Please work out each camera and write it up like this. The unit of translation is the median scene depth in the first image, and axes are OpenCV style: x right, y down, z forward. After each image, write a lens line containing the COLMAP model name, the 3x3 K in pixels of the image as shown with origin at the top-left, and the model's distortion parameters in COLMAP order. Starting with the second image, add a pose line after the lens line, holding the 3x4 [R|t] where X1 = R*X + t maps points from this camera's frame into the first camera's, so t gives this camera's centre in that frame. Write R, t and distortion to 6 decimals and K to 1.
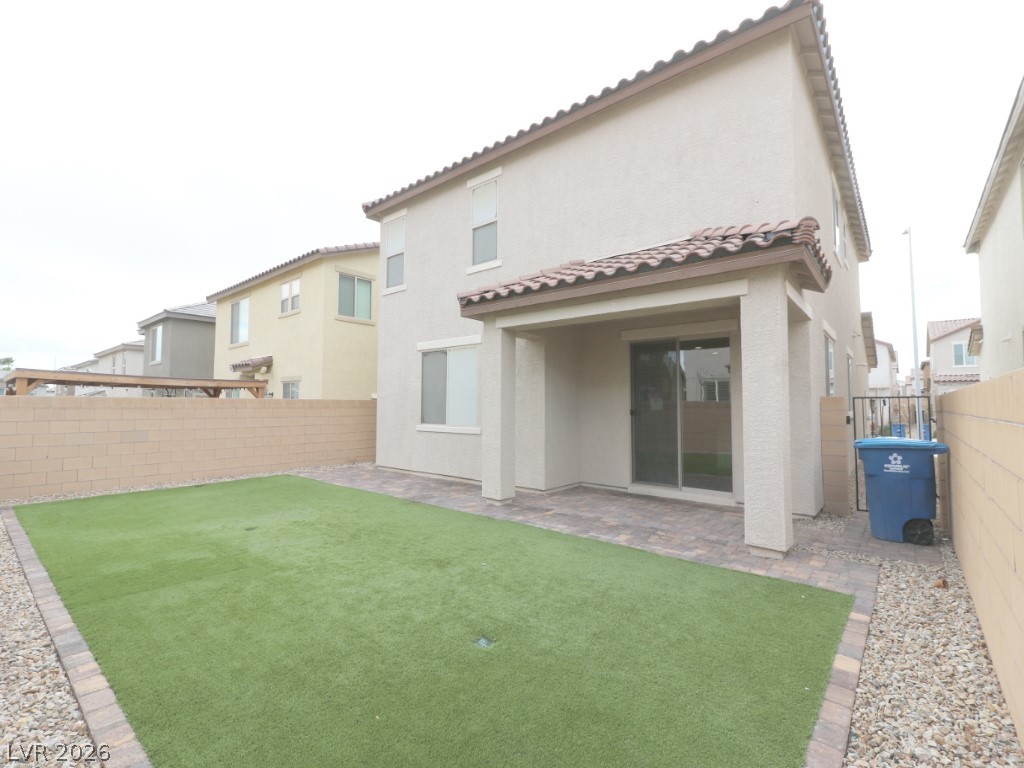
lens RADIAL K [[463.9, 0, 517.0], [0, 463.9, 380.4], [0, 0, 1]] dist [0.008267, -0.003901]
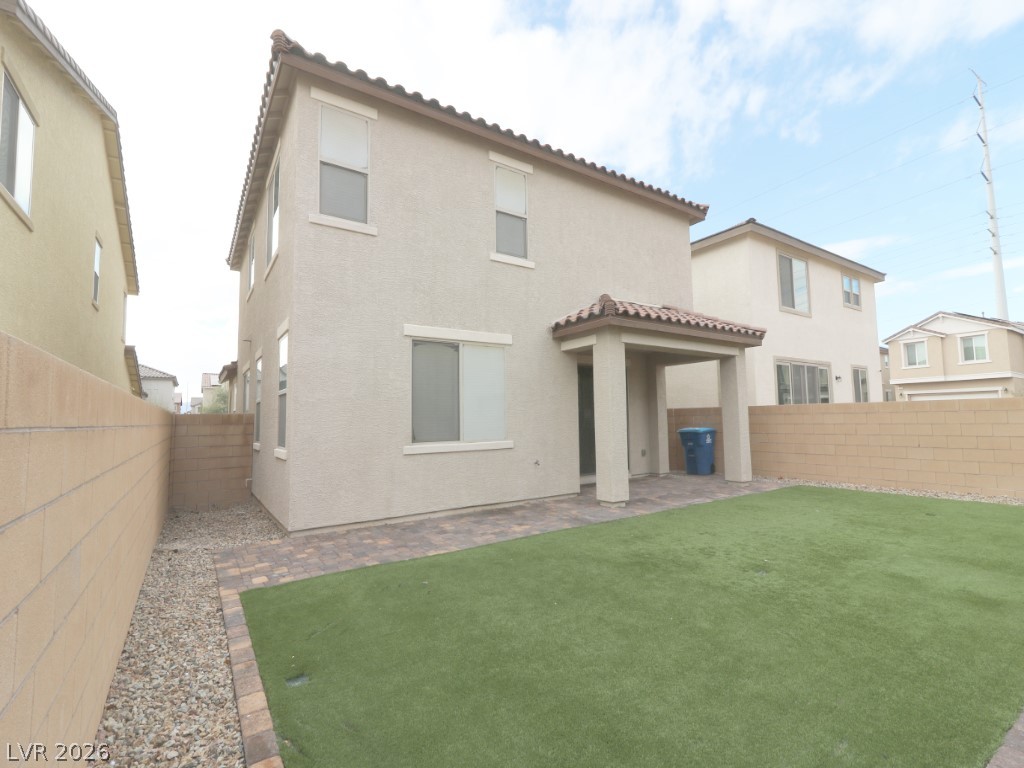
lens RADIAL K [[463.9, 0, 508.0], [0, 463.9, 384.3], [0, 0, 1]] dist [0.008267, -0.003901]
pose [[0.284635, 0.063554, 0.956527, -0.897544], [-0.029059, 0.997913, -0.057657, 0.045332], [-0.958196, -0.011384, 0.285887, 0.732923]]
